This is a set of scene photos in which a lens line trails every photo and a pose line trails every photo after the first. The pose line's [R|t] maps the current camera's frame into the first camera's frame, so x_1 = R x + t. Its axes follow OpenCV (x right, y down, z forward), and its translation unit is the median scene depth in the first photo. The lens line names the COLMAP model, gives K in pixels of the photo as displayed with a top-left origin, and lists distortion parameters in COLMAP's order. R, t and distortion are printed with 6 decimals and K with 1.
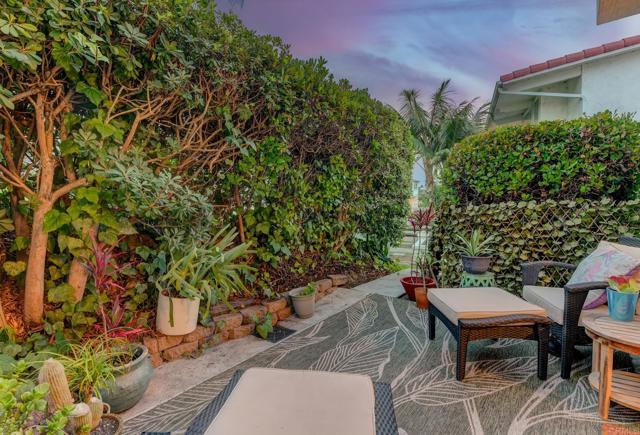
lens RADIAL K [[304.5, 0, 320.0], [0, 304.5, 217.5], [0, 0, 1]] dist [0.000807, -0.000516]
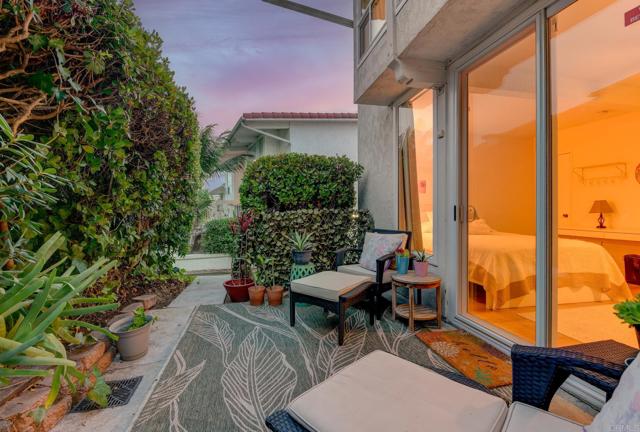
lens RADIAL K [[280.1, 0, 316.6], [0, 280.1, 207.8], [0, 0, 1]] dist [-0.000030, -0.000289]
pose [[0.609446, 0.026896, 0.792371, -0.325762], [0.034233, 0.997600, -0.060192, 0.018837], [-0.792088, 0.063809, 0.607063, 0.203703]]
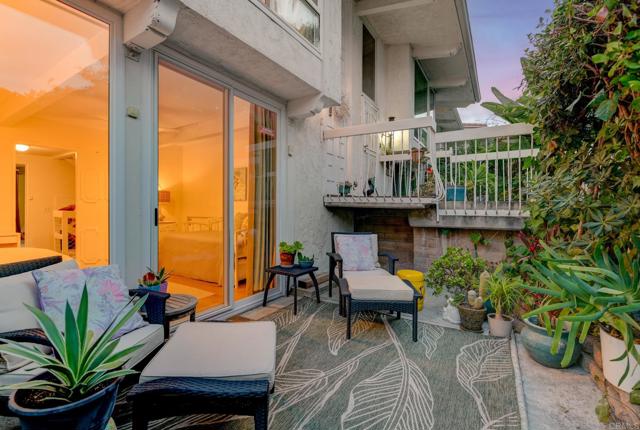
lens RADIAL K [[280.1, 0, 316.6], [0, 280.1, 206.8], [0, 0, 1]] dist [-0.000030, -0.000289]
pose [[-0.991639, 0.026469, -0.126296, 0.248009], [0.018198, 0.997640, 0.066204, -0.066417], [0.127750, 0.063352, -0.989781, 1.120721]]
